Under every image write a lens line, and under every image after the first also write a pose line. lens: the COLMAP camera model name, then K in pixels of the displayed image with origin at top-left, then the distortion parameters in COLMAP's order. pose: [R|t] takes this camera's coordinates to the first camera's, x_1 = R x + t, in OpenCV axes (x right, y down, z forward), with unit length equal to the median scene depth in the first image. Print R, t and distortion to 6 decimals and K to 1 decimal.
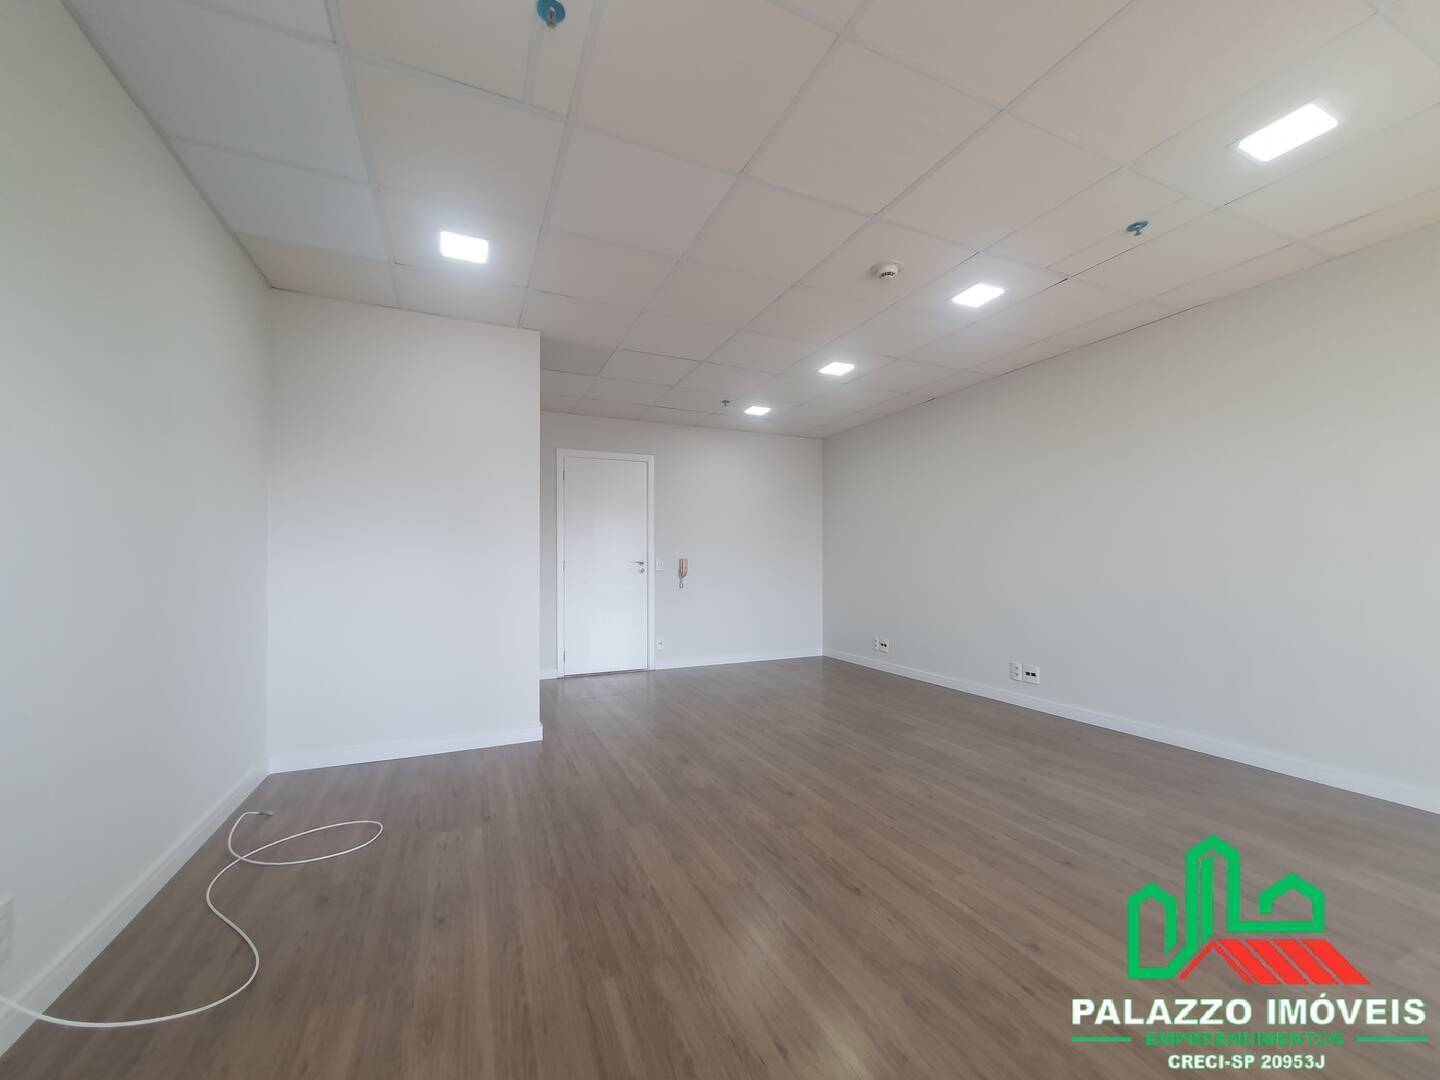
lens RADIAL K [[571.3, 0, 717.0], [0, 571.3, 555.5], [0, 0, 1]] dist [0.001497, 0.000066]
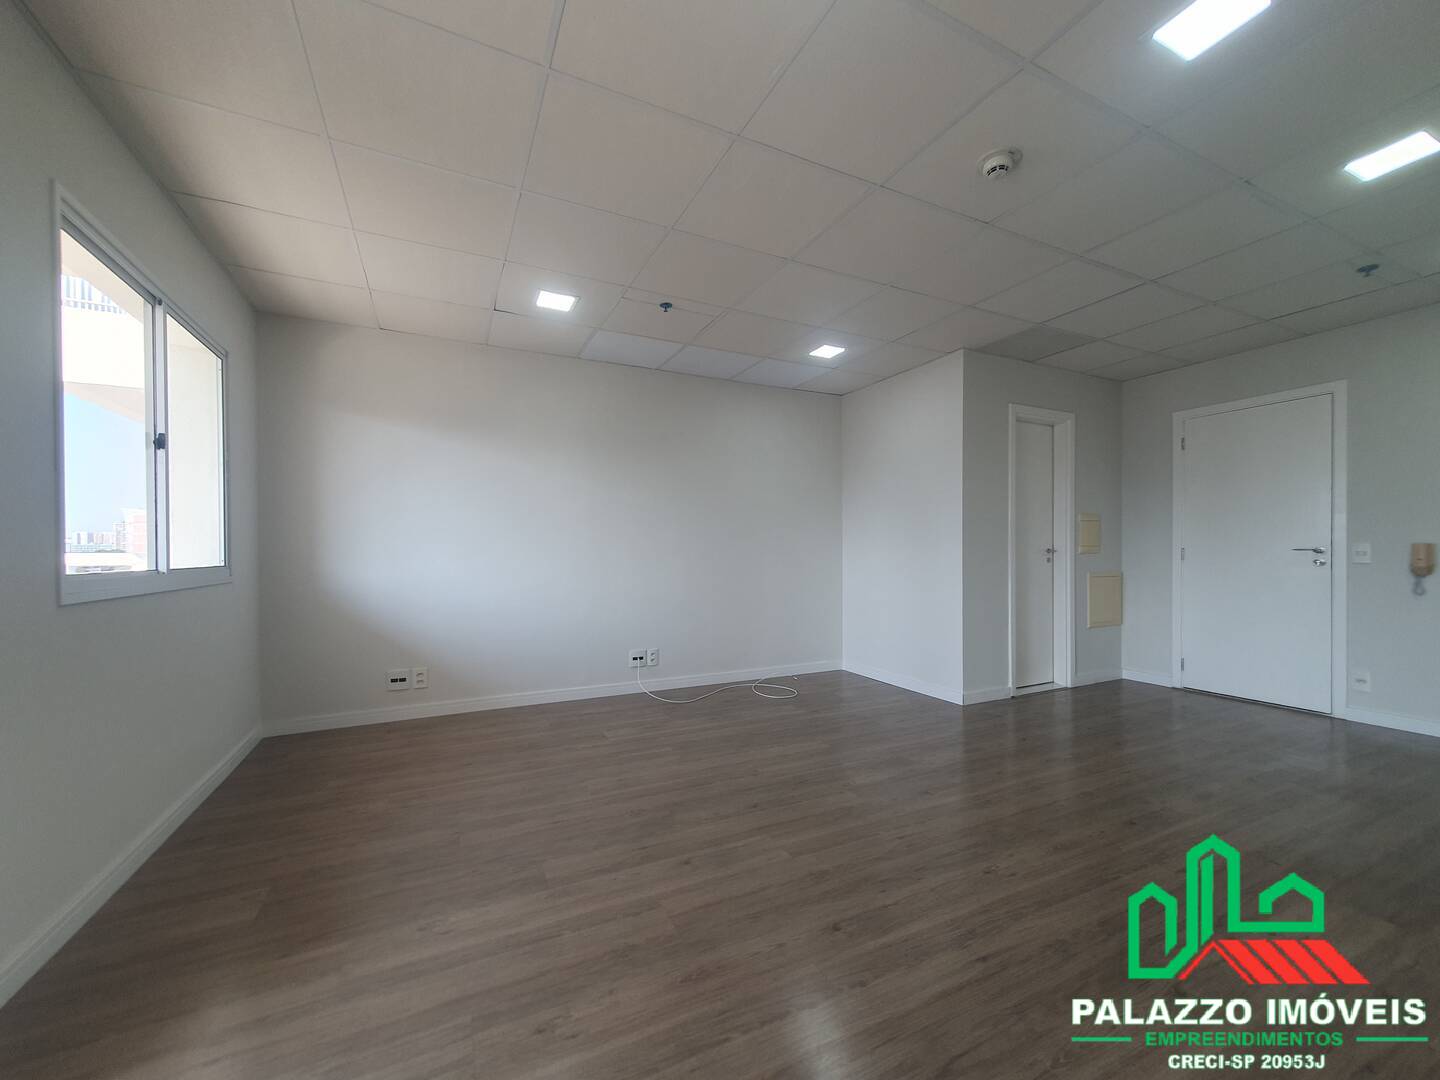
lens RADIAL K [[571.3, 0, 717.0], [0, 571.3, 555.5], [0, 0, 1]] dist [0.001497, 0.000066]
pose [[0.030080, 0.013247, -0.999460, 0.502740], [0.017475, 0.999752, 0.013776, -0.002656], [0.999395, -0.017880, 0.029841, 0.289428]]
